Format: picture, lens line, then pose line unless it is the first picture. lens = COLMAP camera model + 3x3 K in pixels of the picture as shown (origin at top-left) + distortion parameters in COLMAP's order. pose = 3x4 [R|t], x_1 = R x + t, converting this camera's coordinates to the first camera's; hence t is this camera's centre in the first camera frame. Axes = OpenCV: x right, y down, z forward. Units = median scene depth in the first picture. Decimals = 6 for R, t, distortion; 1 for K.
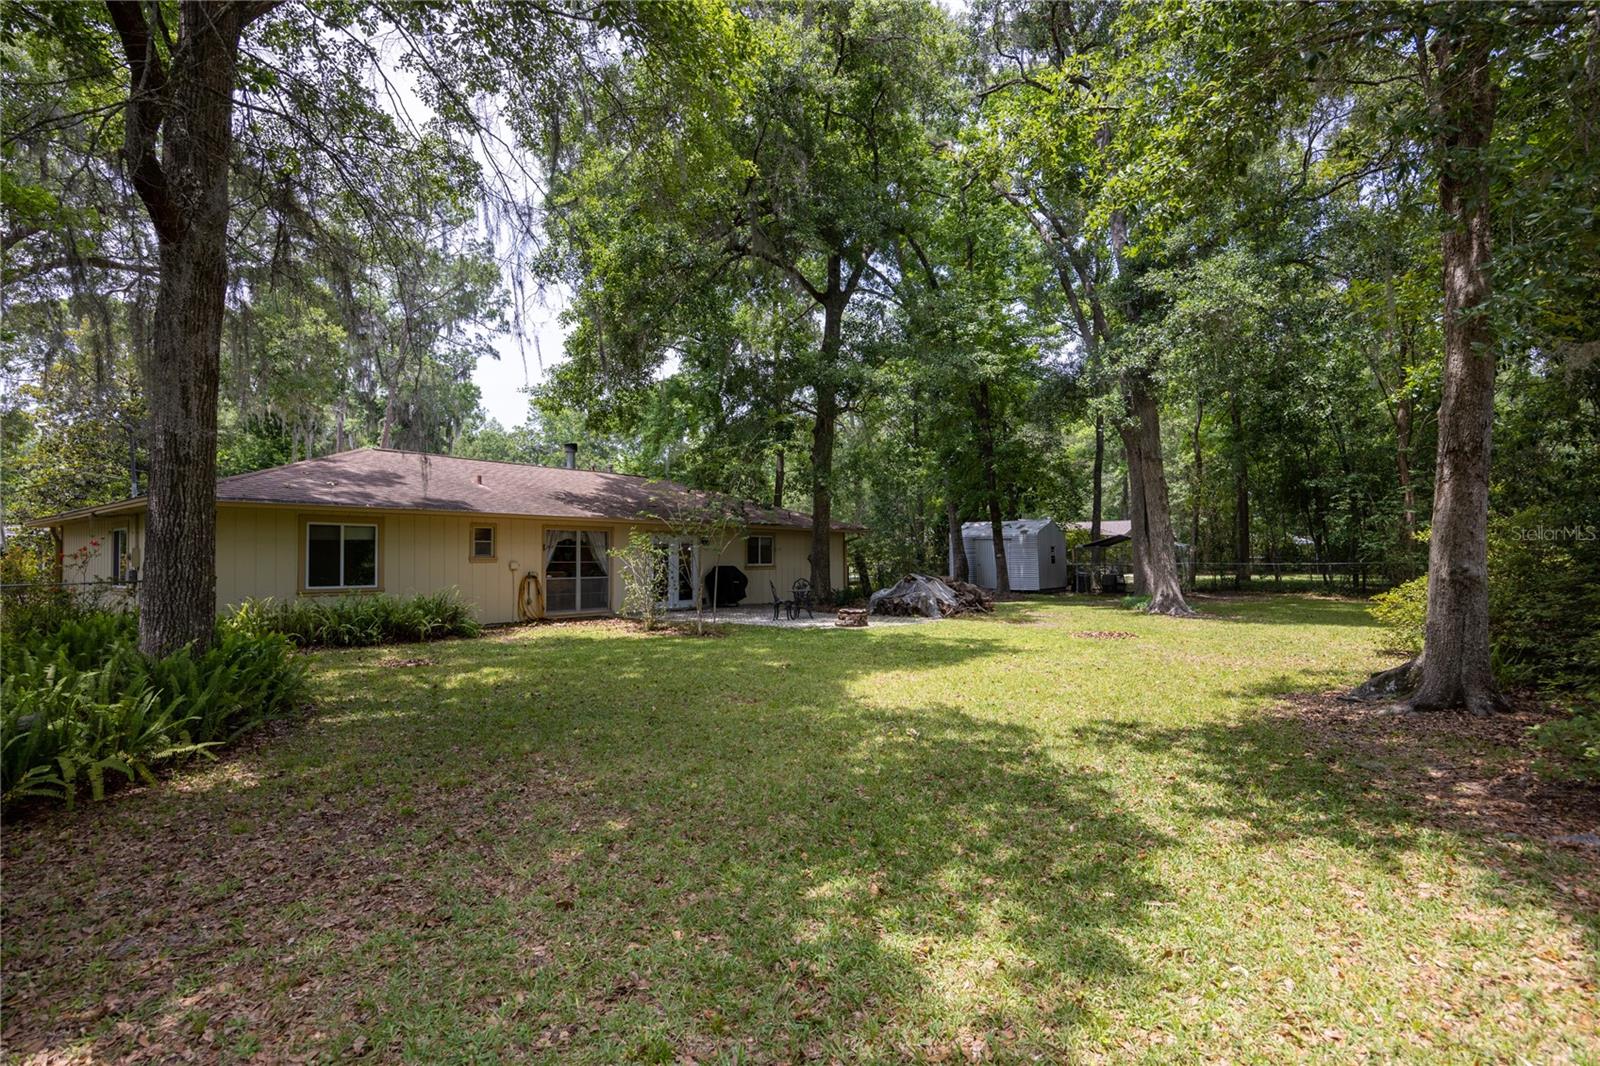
lens RADIAL K [[816.9, 0, 811.3], [0, 816.9, 529.0], [0, 0, 1]] dist [0.001015, -0.001215]
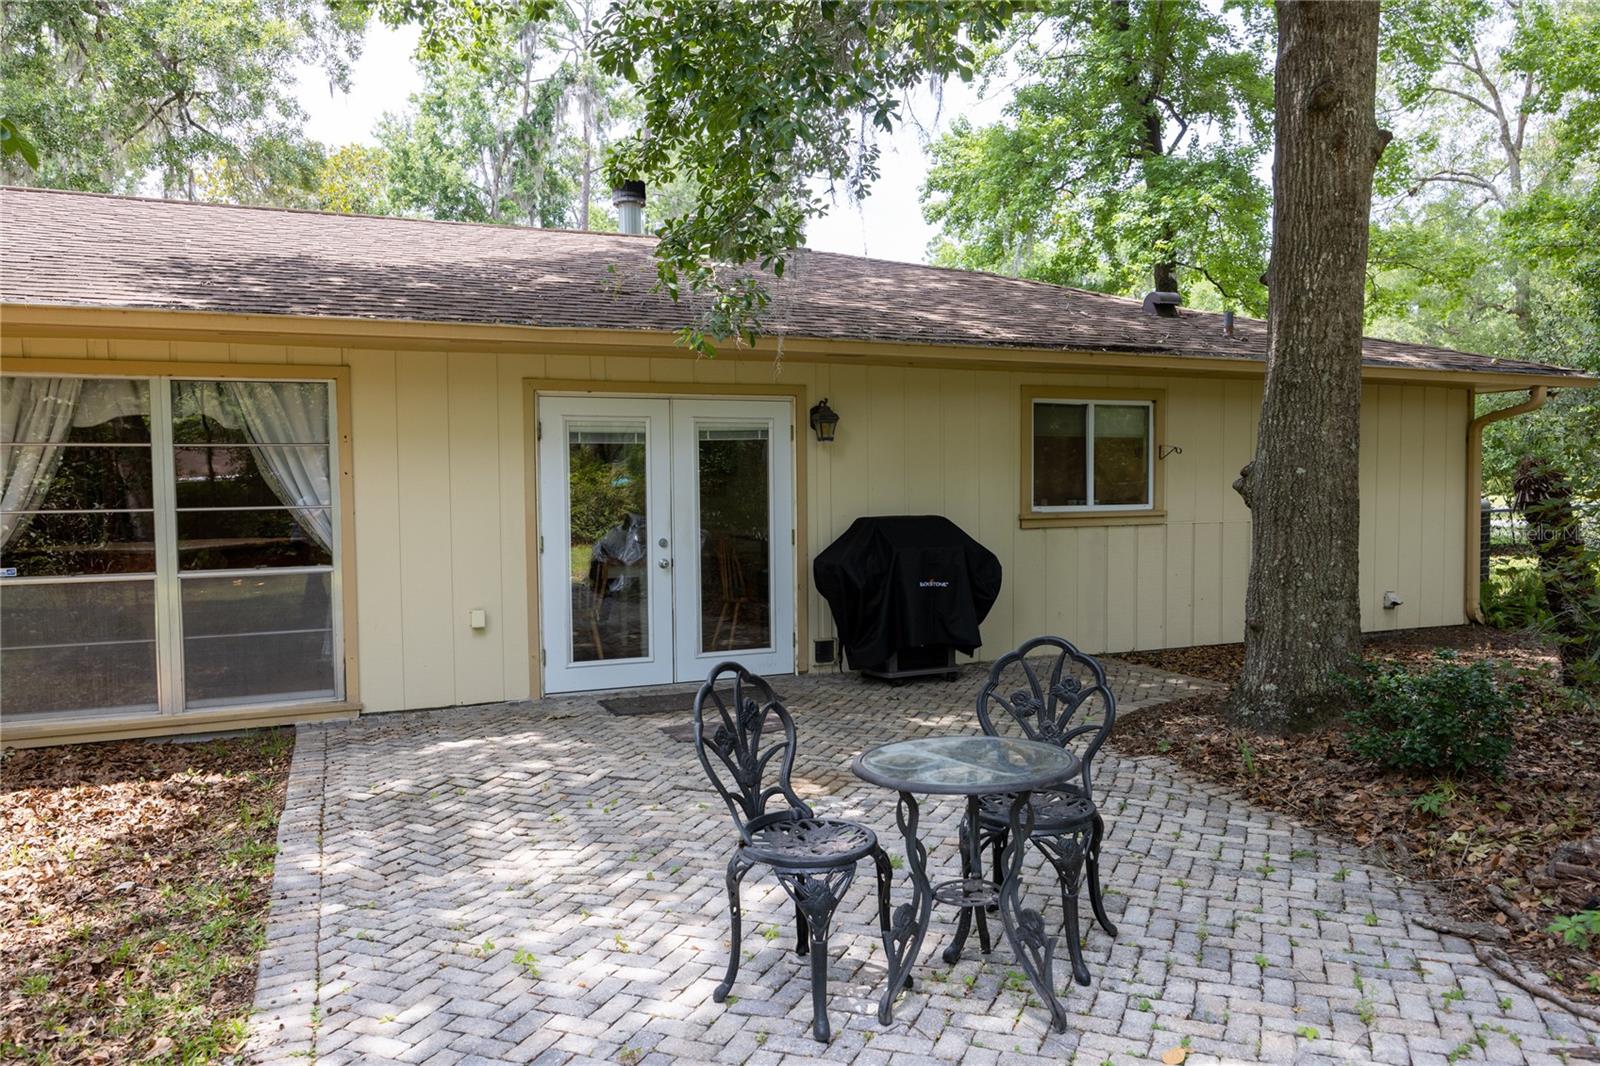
lens RADIAL K [[1133.6, 0, 783.5], [0, 1133.6, 539.8], [0, 0, 1]] dist [-0.004131, 0.002384]
pose [[0.871657, 0.017293, -0.489811, 0.037266], [0.025591, 0.996408, 0.080719, 0.027166], [0.489448, -0.082894, 0.868084, 0.796643]]
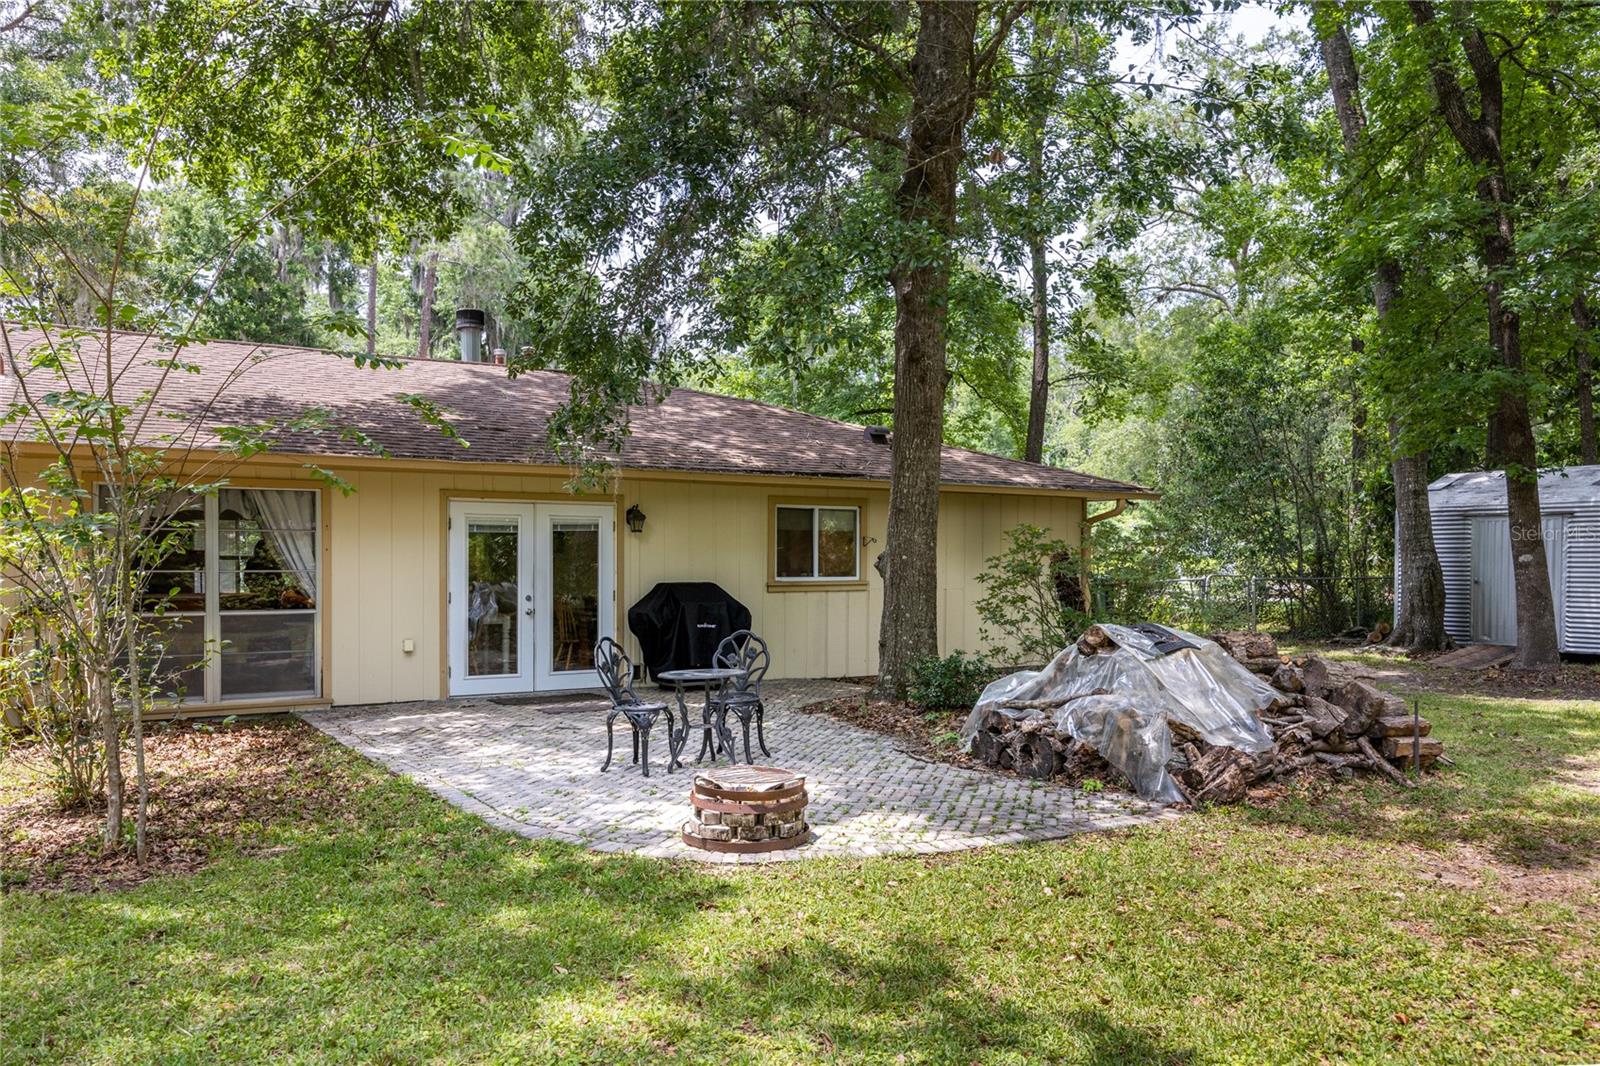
lens RADIAL K [[1267.2, 0, 799.4], [0, 1267.2, 544.5], [0, 0, 1]] dist [0.017957, 0.003076]
pose [[0.946338, 0.002680, -0.323166, 0.158644], [0.005761, 0.999667, 0.025161, 0.014860], [0.323126, -0.025673, 0.946008, 0.533328]]
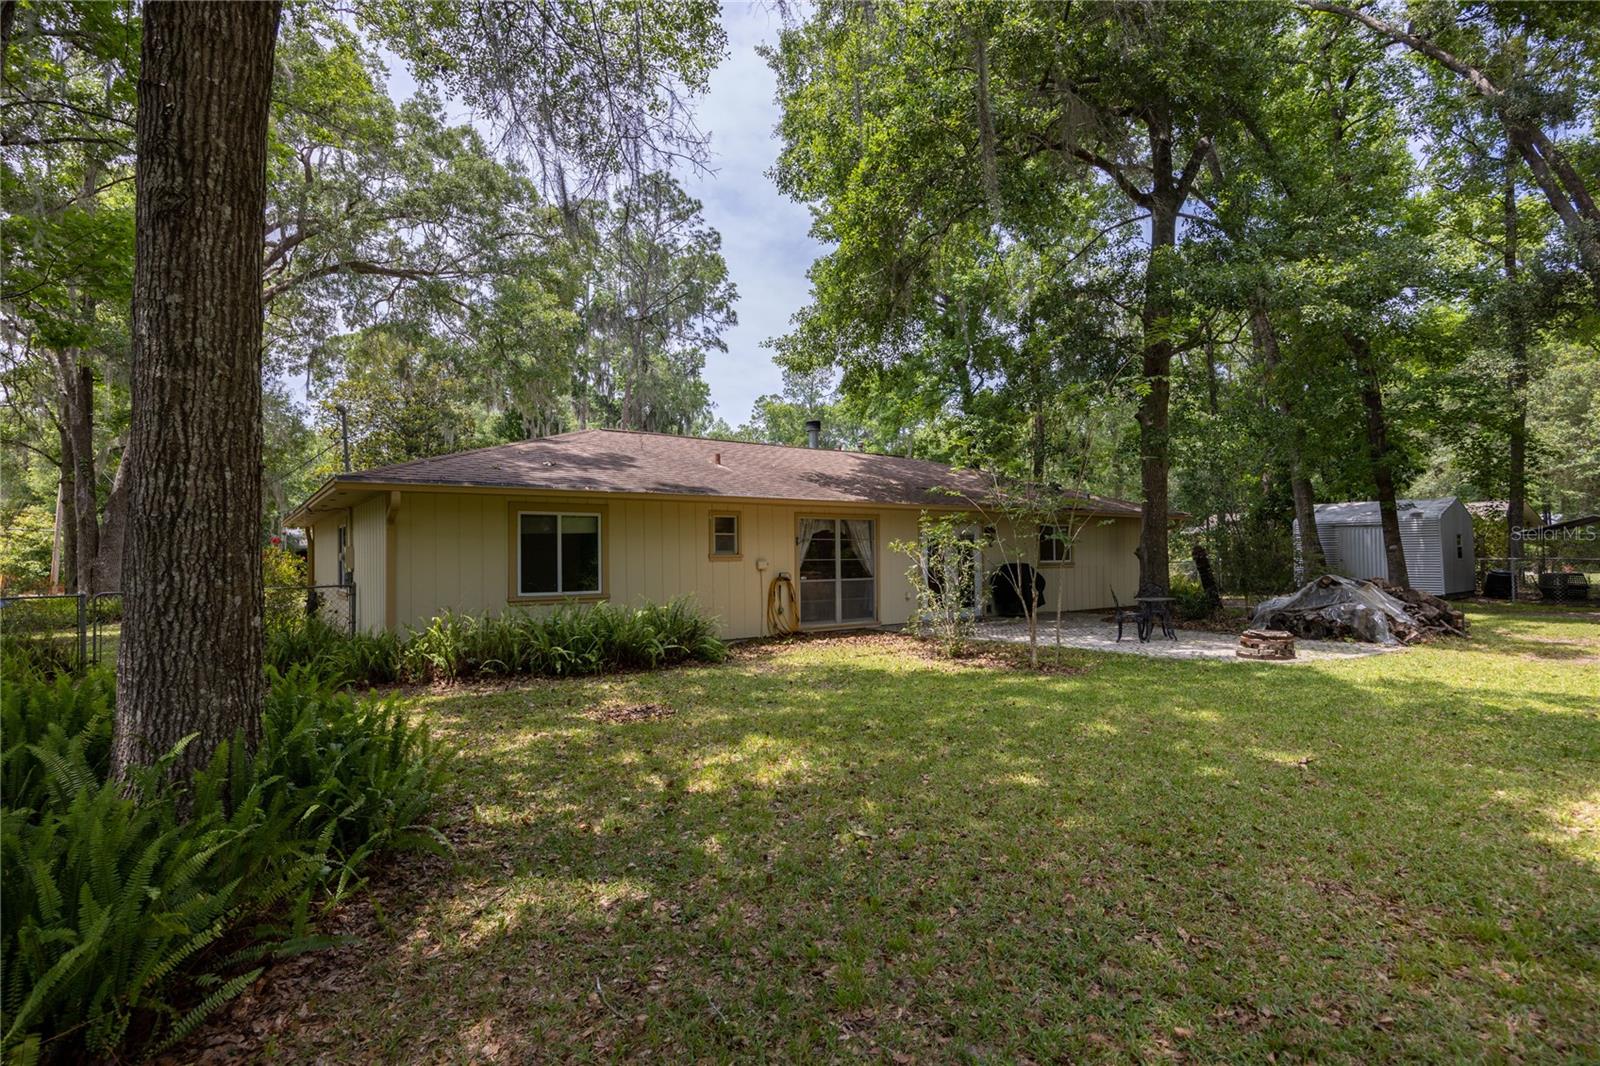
lens RADIAL K [[816.9, 0, 804.2], [0, 816.9, 536.1], [0, 0, 1]] dist [0.001015, -0.001215]
pose [[0.964058, -0.012830, -0.265381, -0.108511], [0.016262, 0.999810, 0.010738, 0.008870], [0.265193, -0.014668, 0.964084, 0.238294]]
